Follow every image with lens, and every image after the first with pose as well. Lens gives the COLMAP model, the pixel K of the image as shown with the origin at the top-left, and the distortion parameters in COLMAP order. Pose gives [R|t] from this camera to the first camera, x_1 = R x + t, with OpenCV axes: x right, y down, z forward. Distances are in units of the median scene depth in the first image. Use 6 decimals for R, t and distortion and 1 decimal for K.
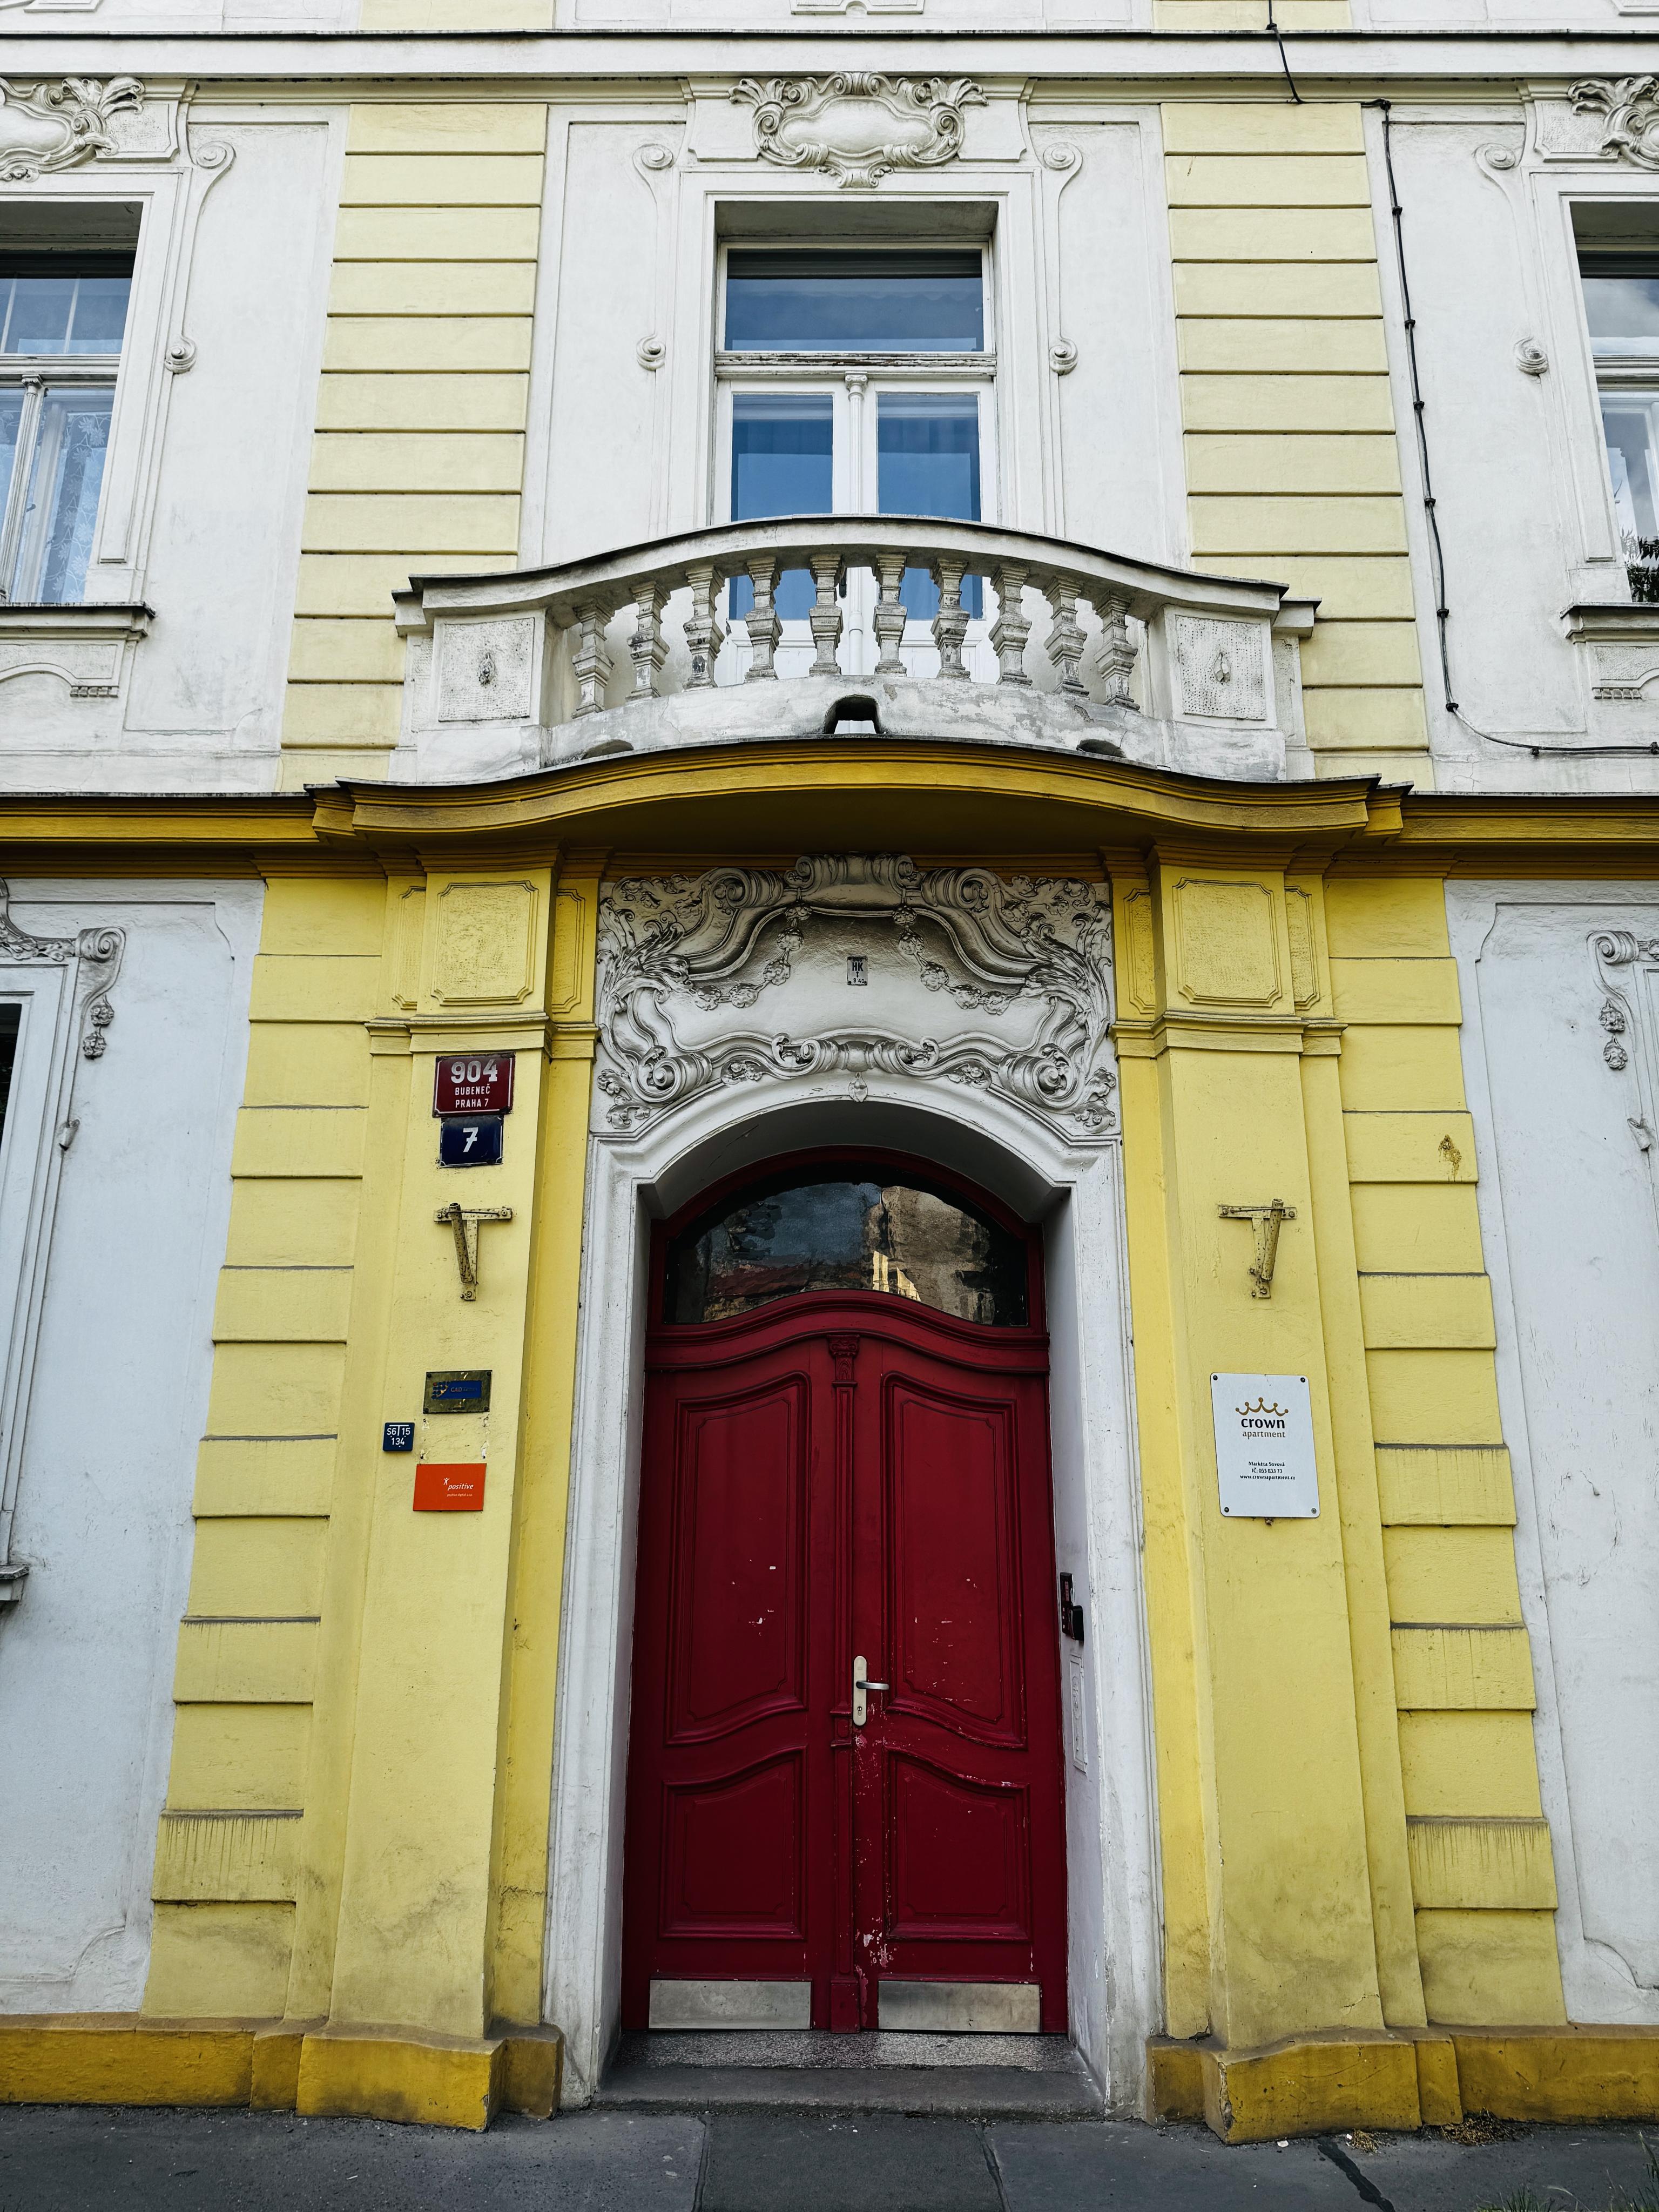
lens RADIAL K [[1514.9, 0, 824.6], [0, 1514.9, 1111.4], [0, 0, 1]] dist [0.129502, -0.199887]
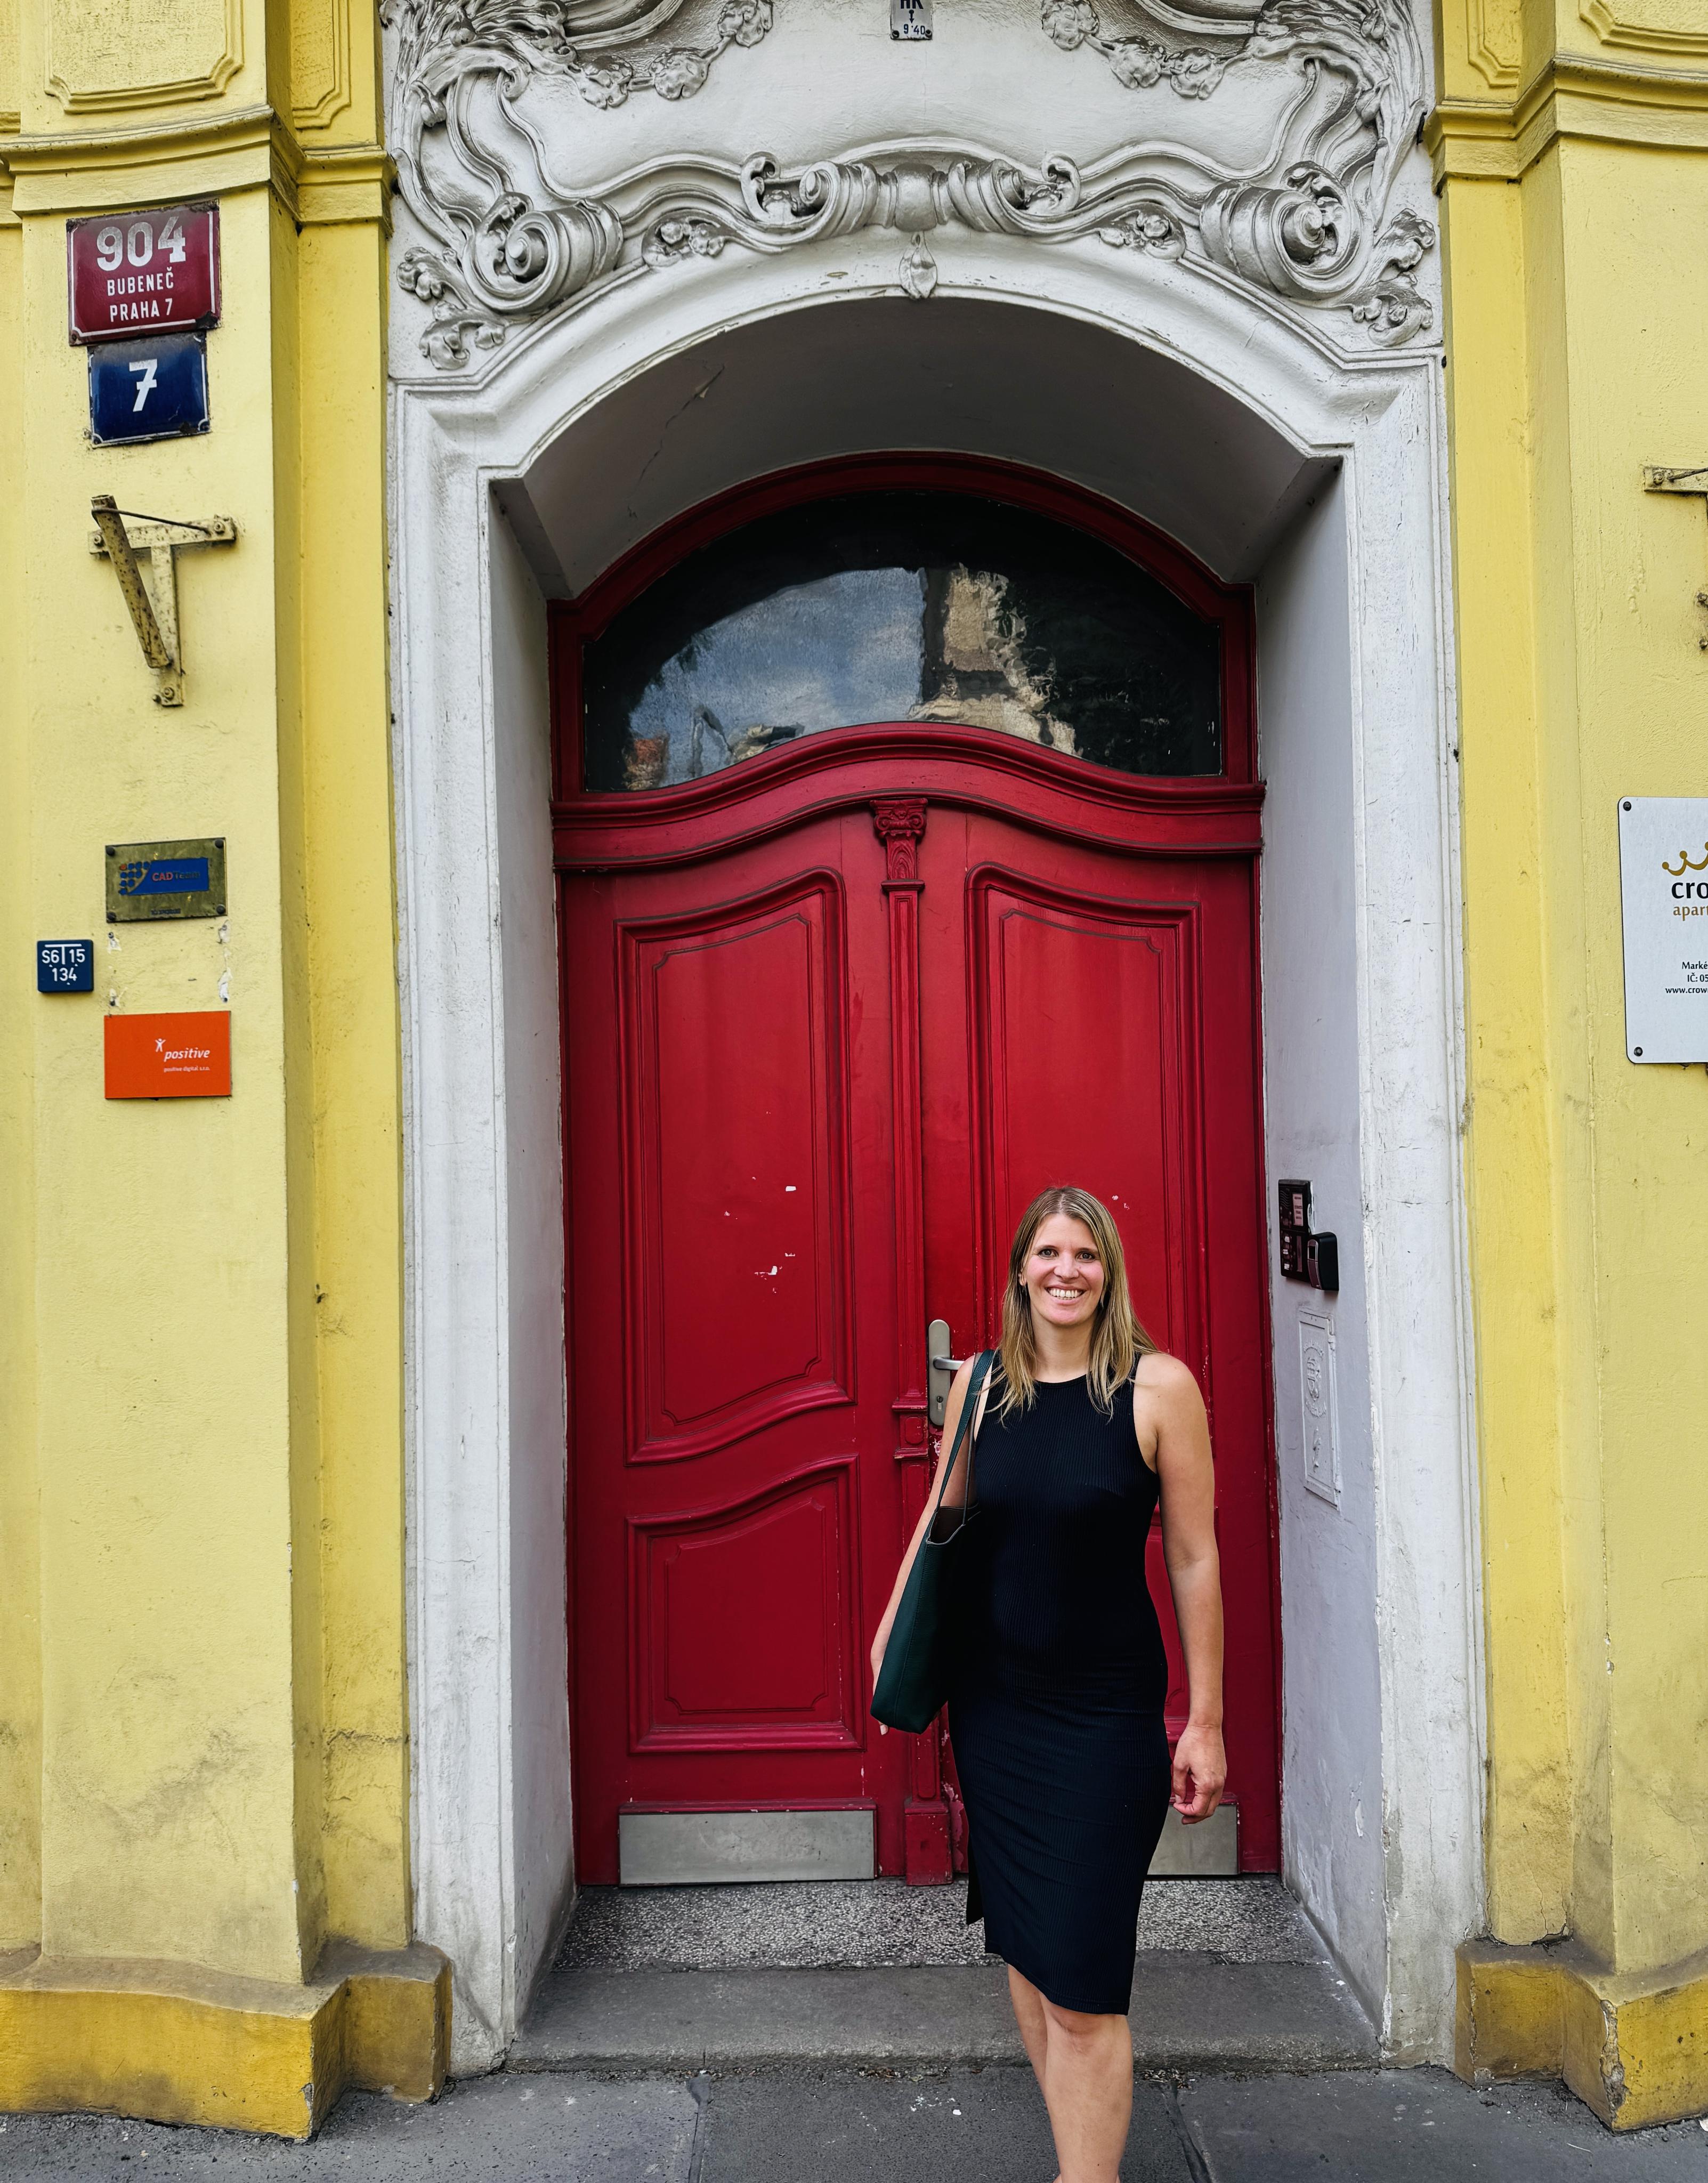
lens RADIAL K [[1619.6, 0, 857.0], [0, 1619.6, 1141.5], [0, 0, 1]] dist [0.079533, -0.125808]
pose [[0.999533, -0.028963, -0.009784, -0.001016], [0.030490, 0.967687, 0.250305, 0.129865], [0.002218, -0.250487, 0.968117, 0.416248]]
